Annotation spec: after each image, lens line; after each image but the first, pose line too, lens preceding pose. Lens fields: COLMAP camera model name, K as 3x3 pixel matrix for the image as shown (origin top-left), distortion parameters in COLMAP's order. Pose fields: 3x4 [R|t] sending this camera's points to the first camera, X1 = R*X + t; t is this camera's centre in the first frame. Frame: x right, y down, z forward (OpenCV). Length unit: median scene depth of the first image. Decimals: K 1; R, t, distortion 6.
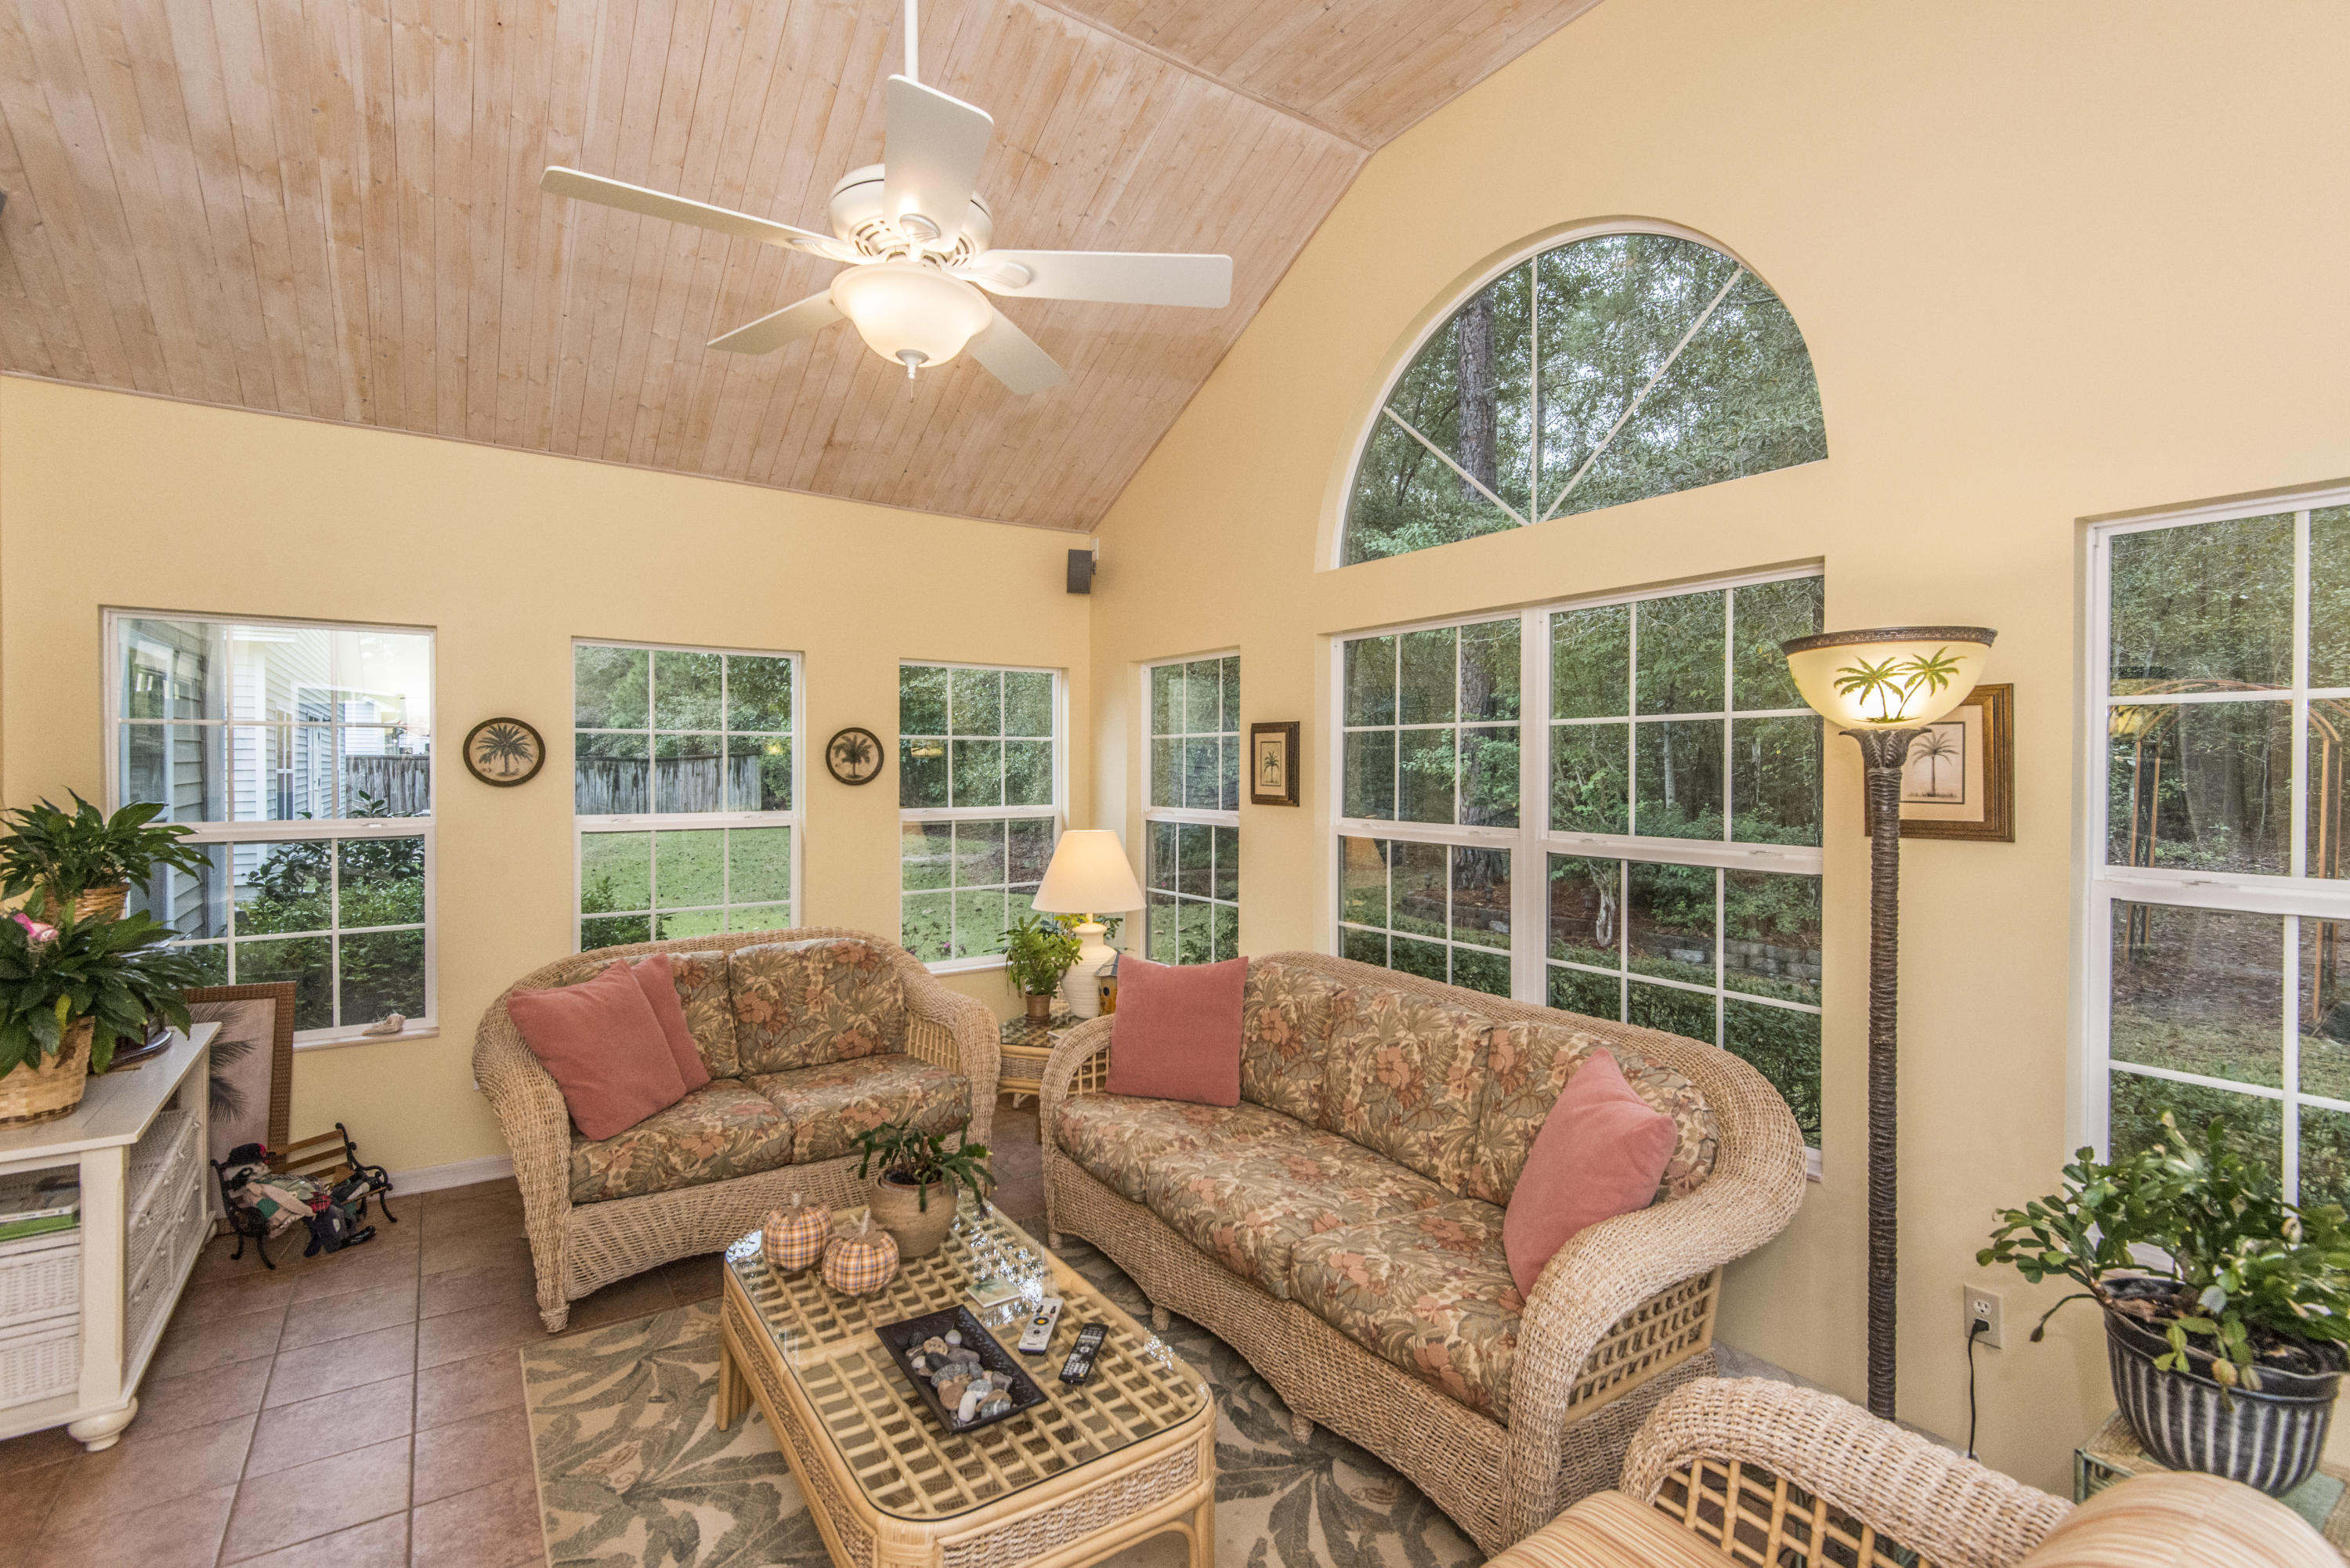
lens RADIAL K [[1057.6, 0, 1166.6], [0, 1057.6, 774.1], [0, 0, 1]] dist [0.017799, -0.007191]
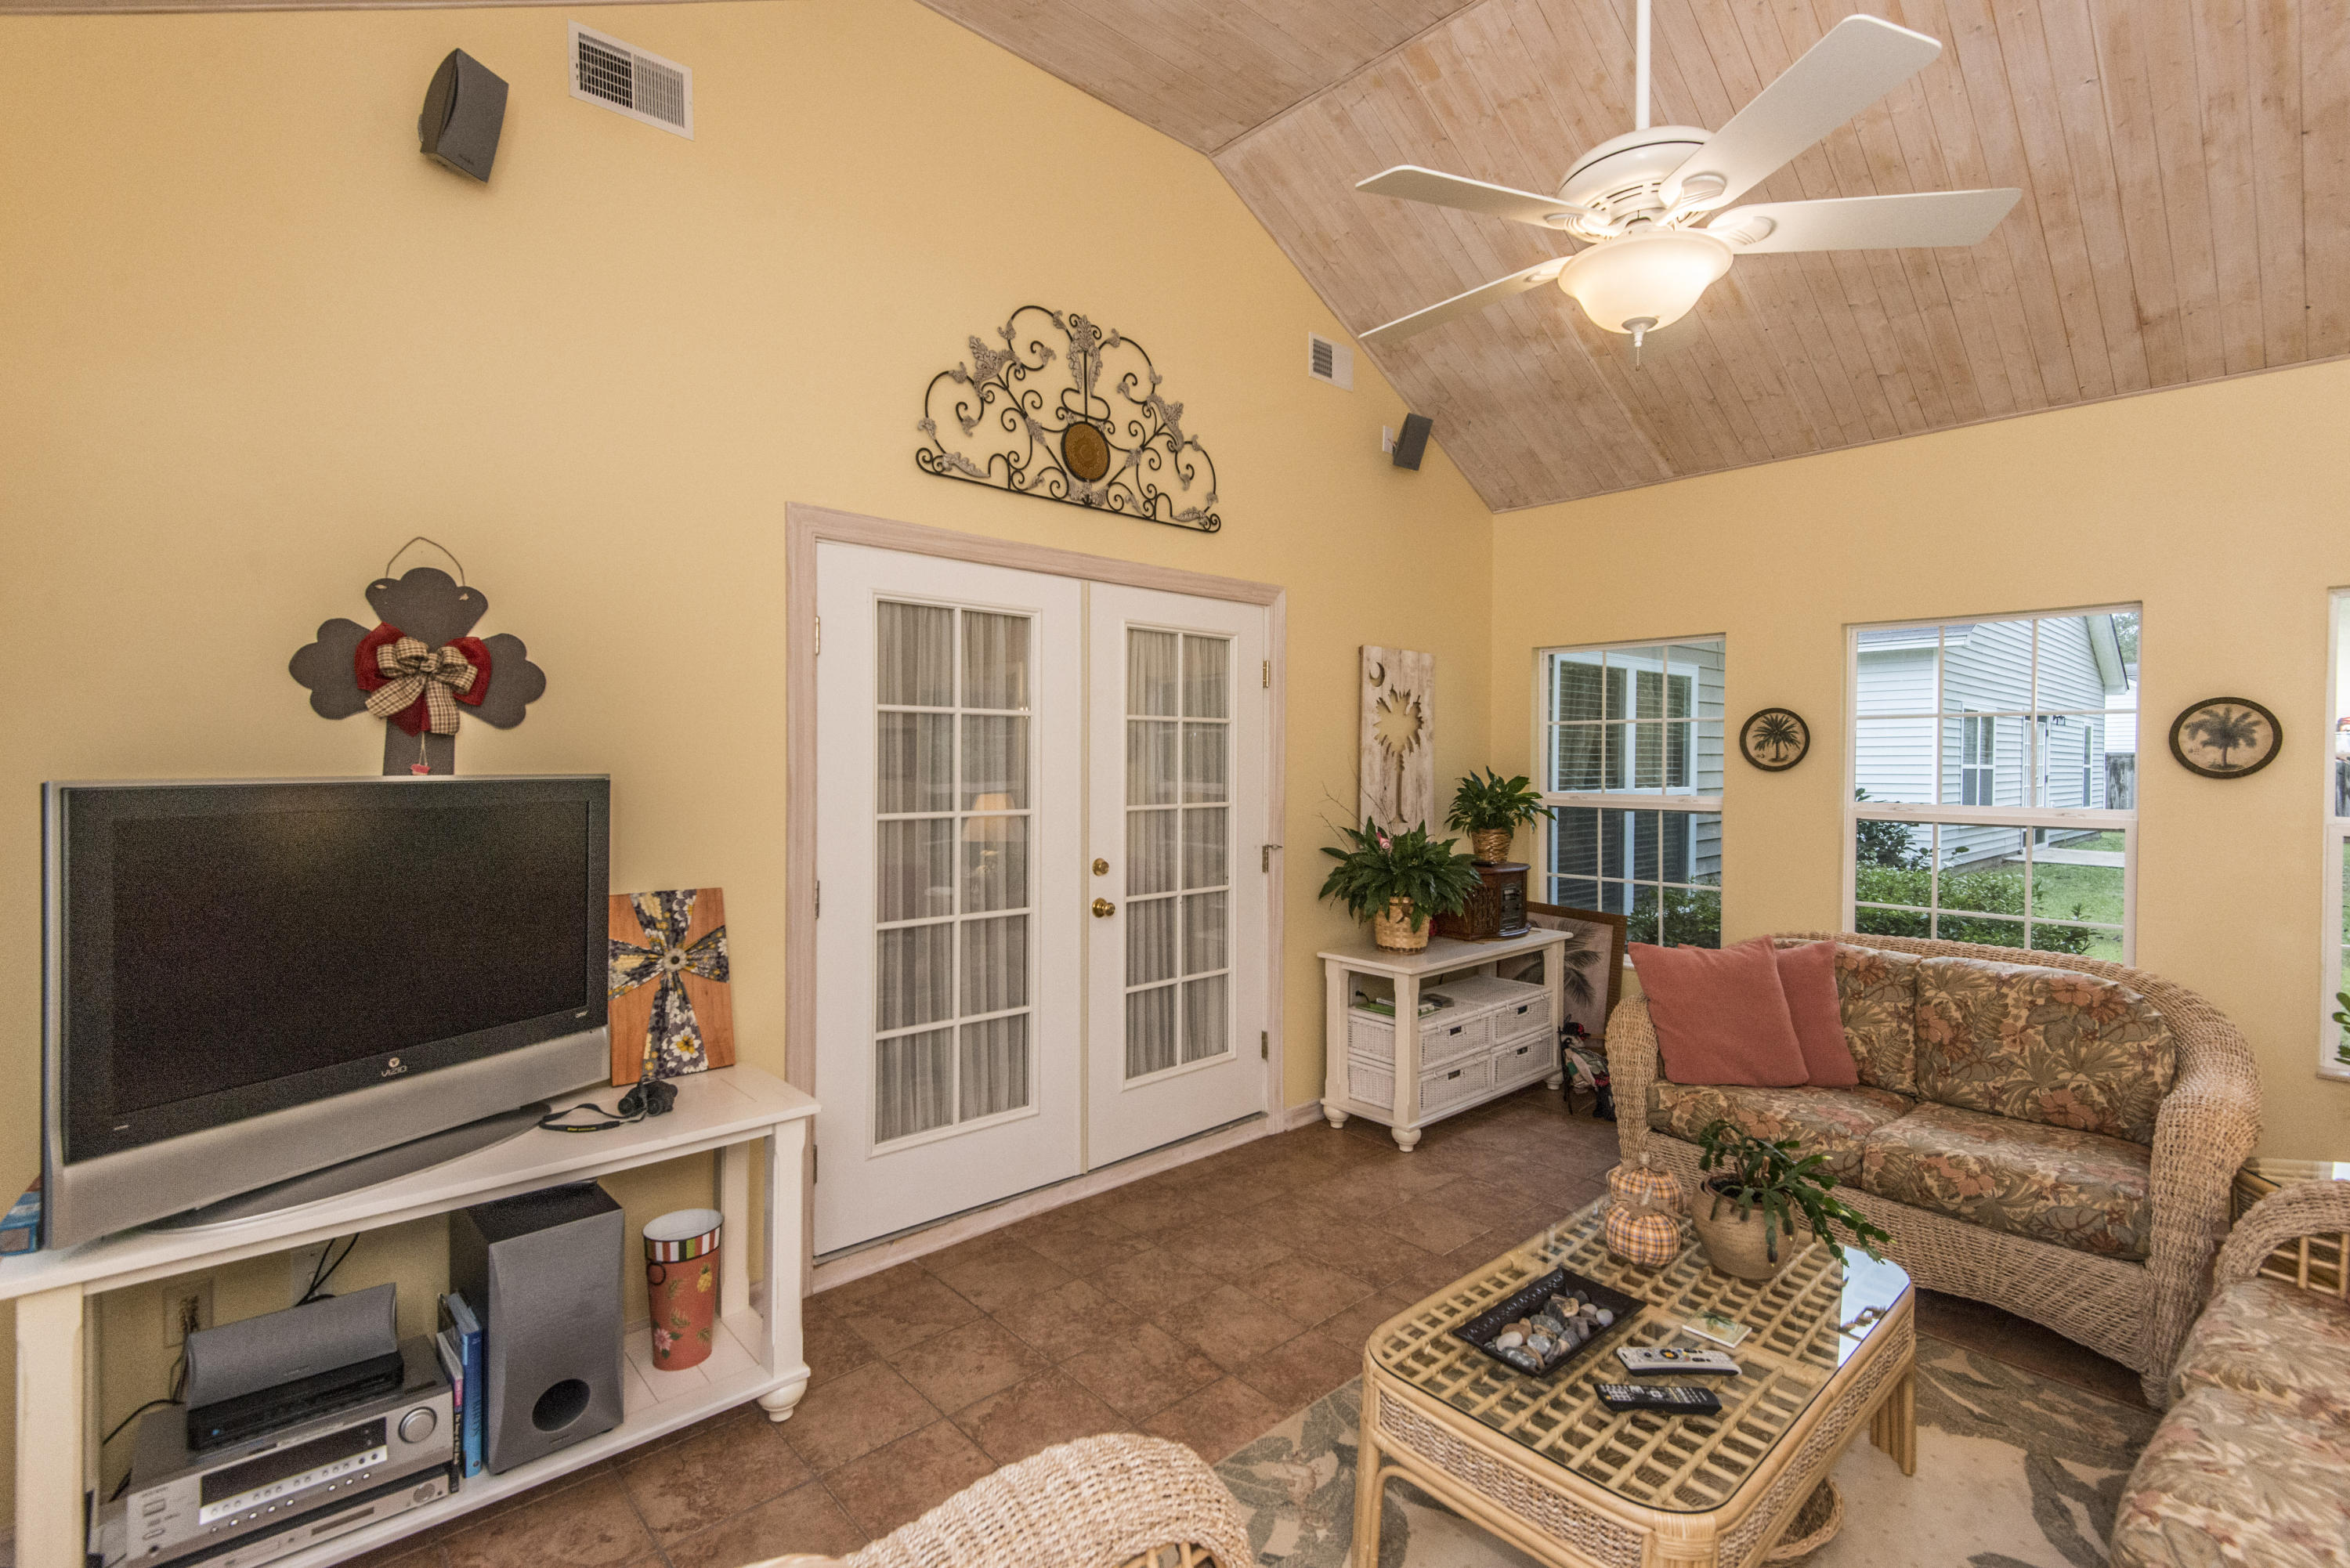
lens RADIAL K [[1057.6, 0, 1177.0], [0, 1057.6, 779.6], [0, 0, 1]] dist [0.017799, -0.007191]
pose [[0.143680, 0.019771, -0.989427, 0.412701], [-0.011842, 0.999763, 0.018258, 0.008372], [0.989553, 0.009094, 0.143880, 0.263048]]
